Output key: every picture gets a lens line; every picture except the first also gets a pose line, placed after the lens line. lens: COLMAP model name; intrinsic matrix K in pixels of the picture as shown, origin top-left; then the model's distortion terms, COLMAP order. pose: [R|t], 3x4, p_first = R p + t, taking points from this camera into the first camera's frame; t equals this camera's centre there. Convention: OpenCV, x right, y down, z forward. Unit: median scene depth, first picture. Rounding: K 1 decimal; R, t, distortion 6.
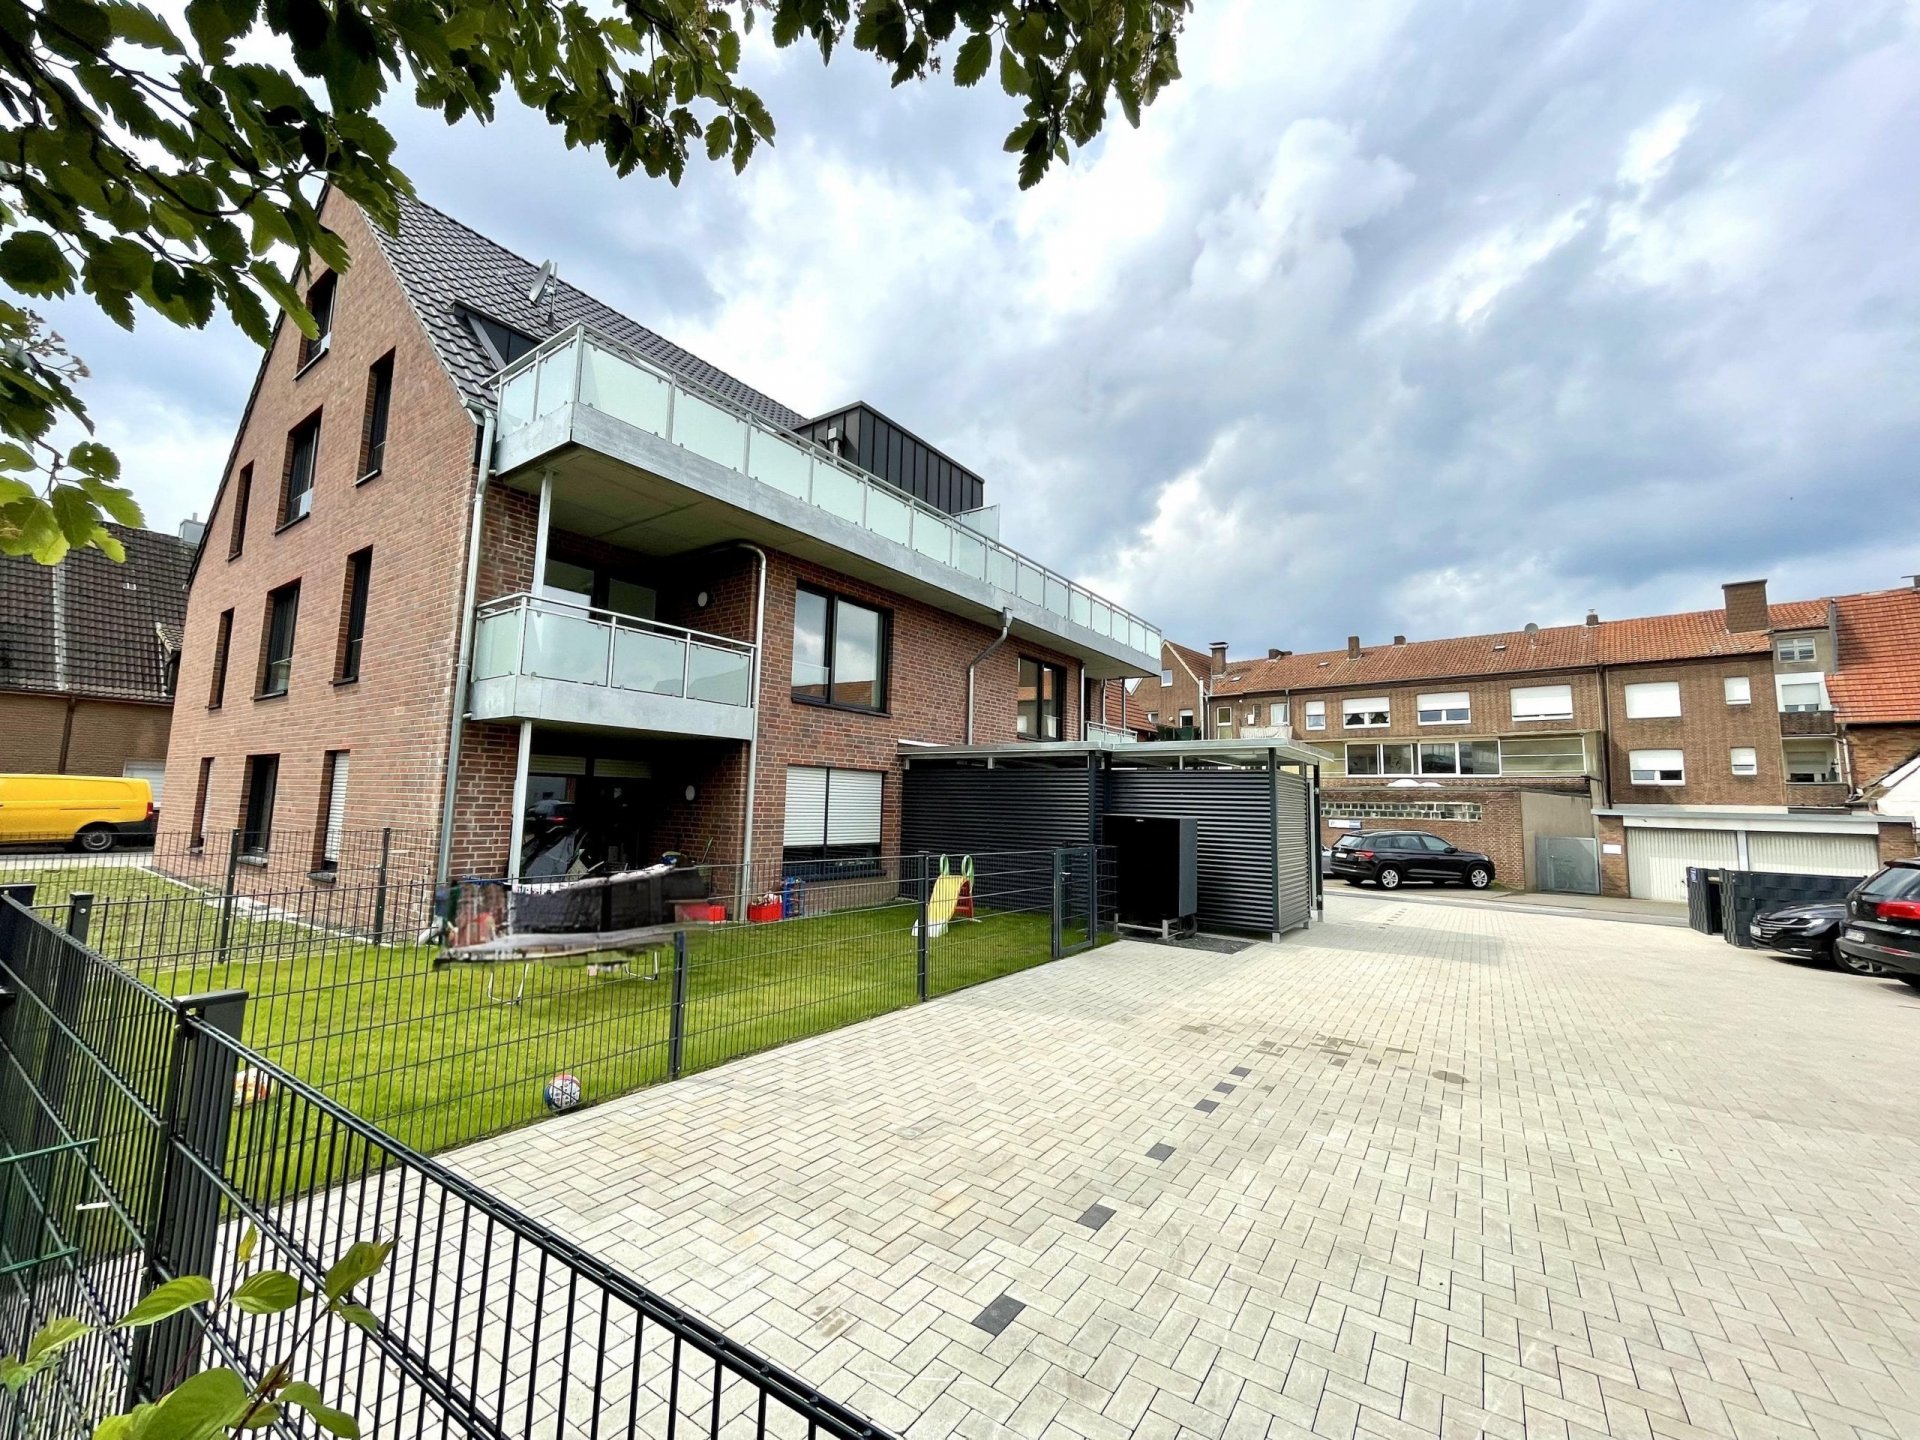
lens RADIAL K [[779.9, 0, 951.4], [0, 779.9, 708.5], [0, 0, 1]] dist [-0.004597, 0.000389]
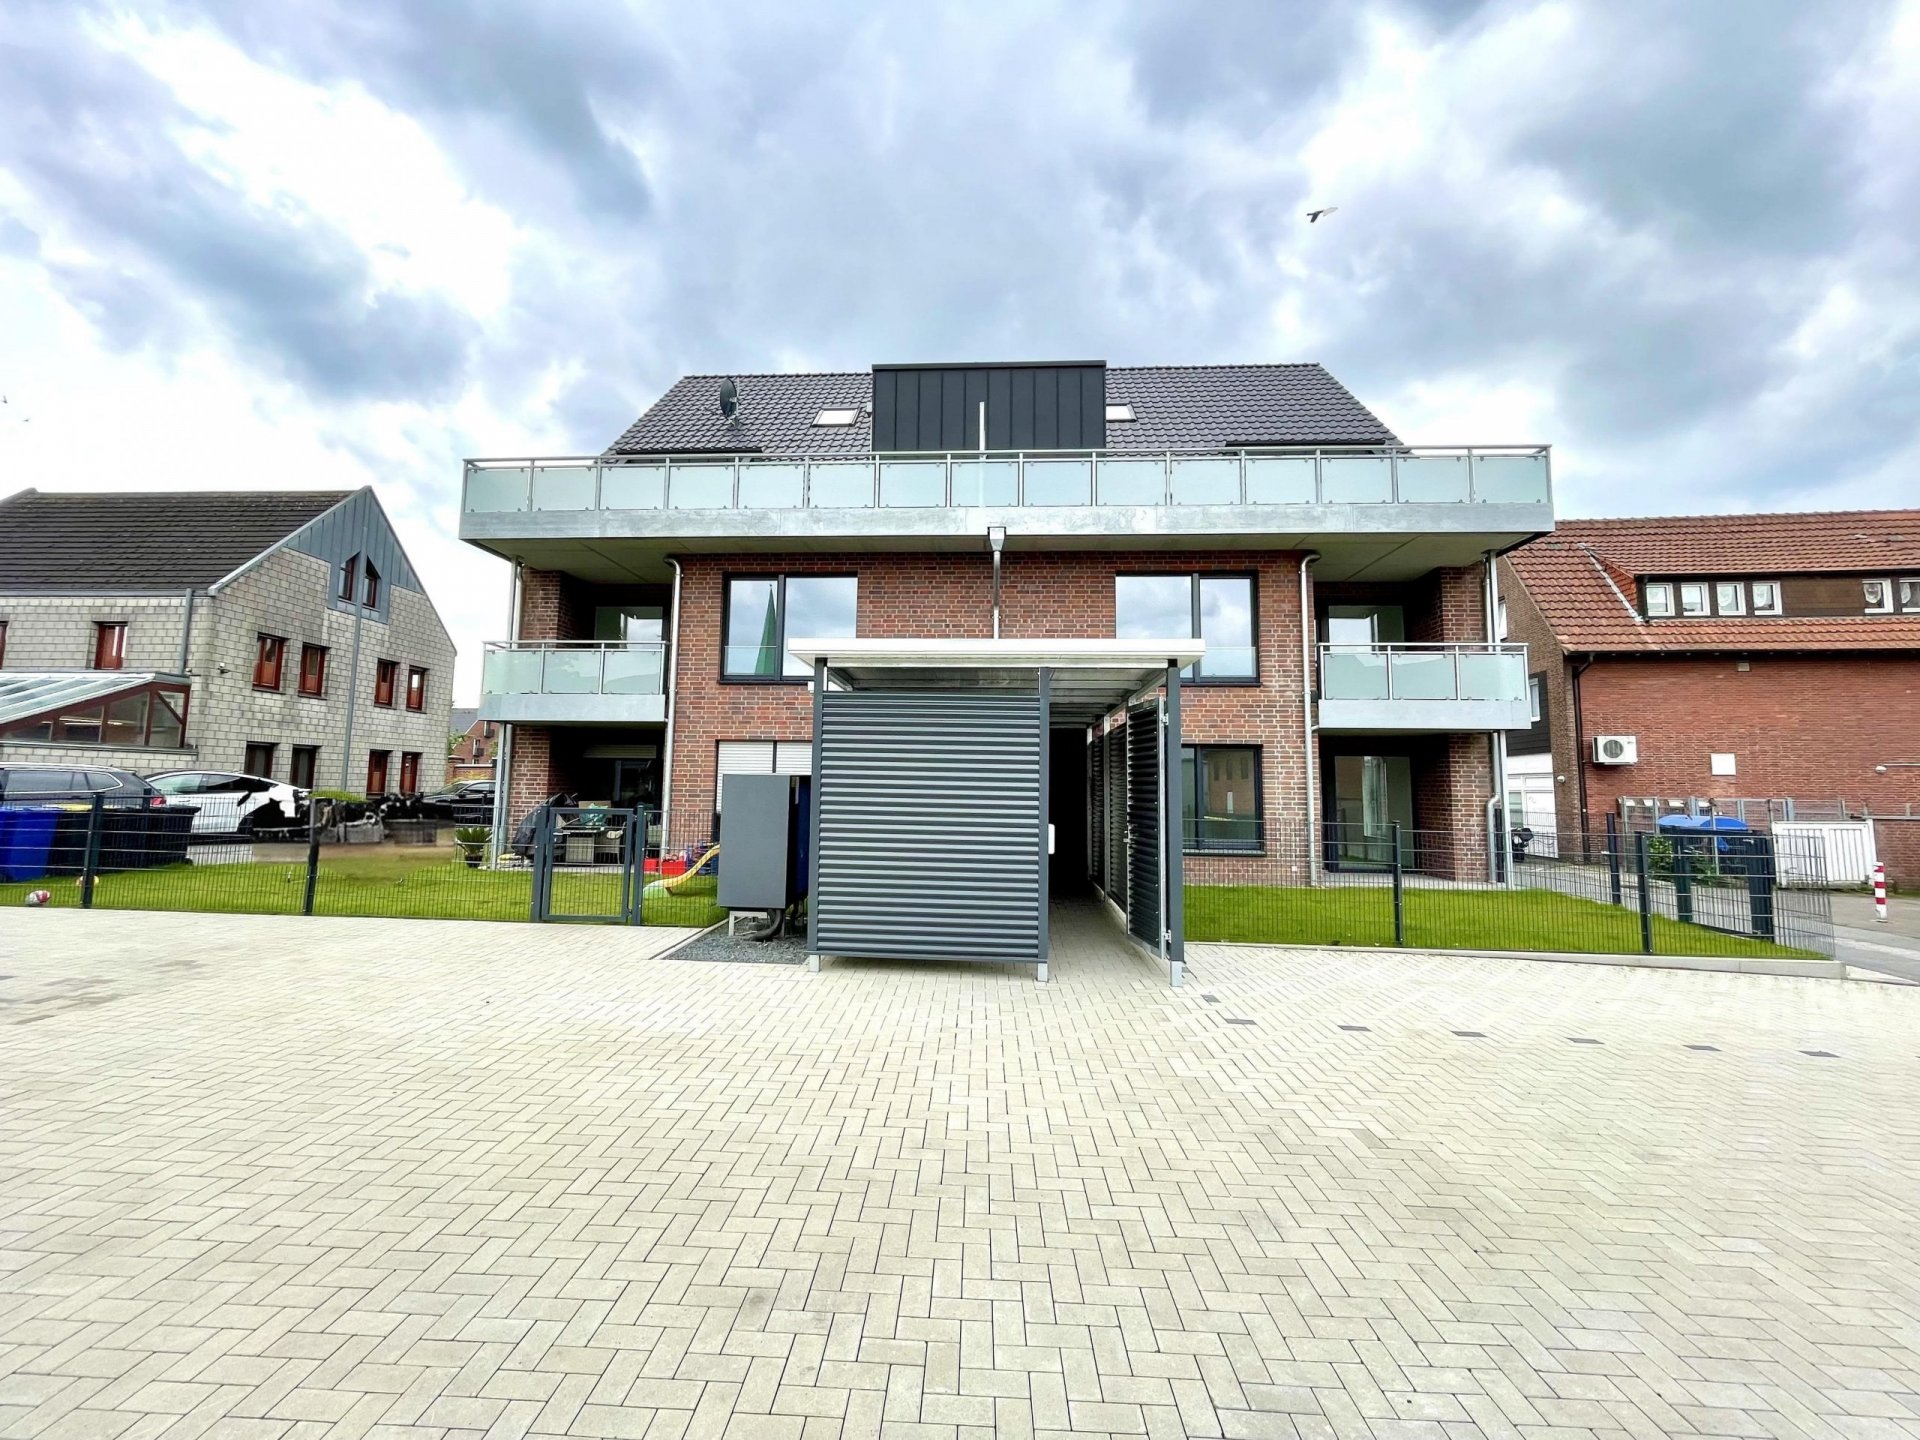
lens RADIAL K [[779.9, 0, 957.9], [0, 779.9, 712.8], [0, 0, 1]] dist [-0.004597, 0.000389]
pose [[0.532198, -0.096100, -0.841148, 0.687070], [0.103801, 0.993448, -0.047825, 0.091426], [0.840232, -0.061860, 0.538686, 0.515622]]
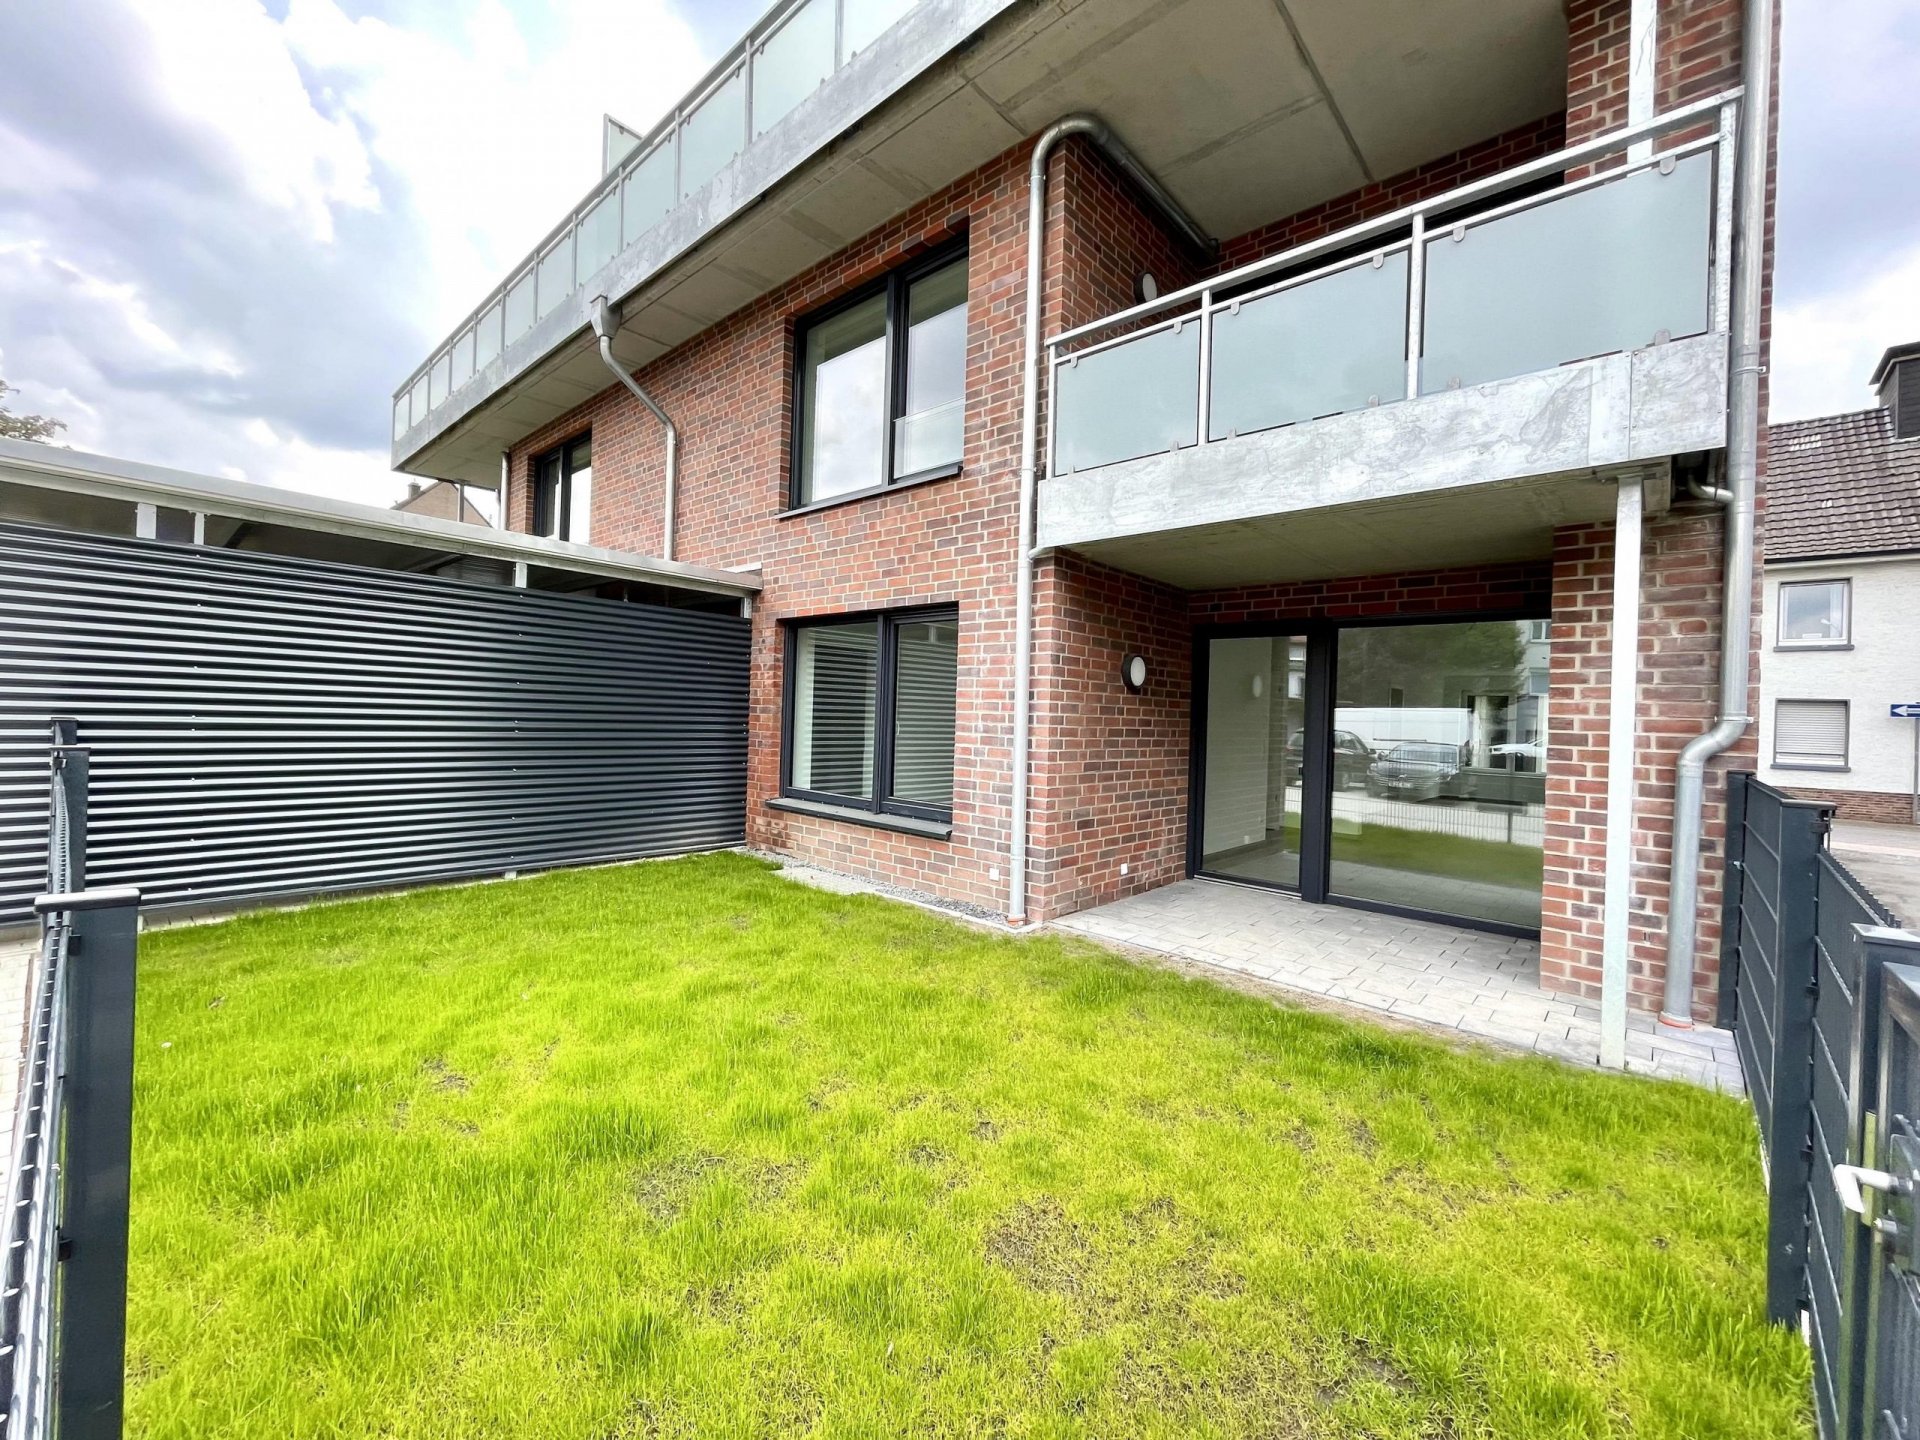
lens RADIAL K [[779.9, 0, 957.7], [0, 779.9, 717.7], [0, 0, 1]] dist [-0.004597, 0.000389]
pose [[-0.118277, -0.019769, -0.992784, 0.545580], [0.088966, 0.995570, -0.030424, 0.184212], [0.988987, -0.091922, -0.115995, 1.245925]]
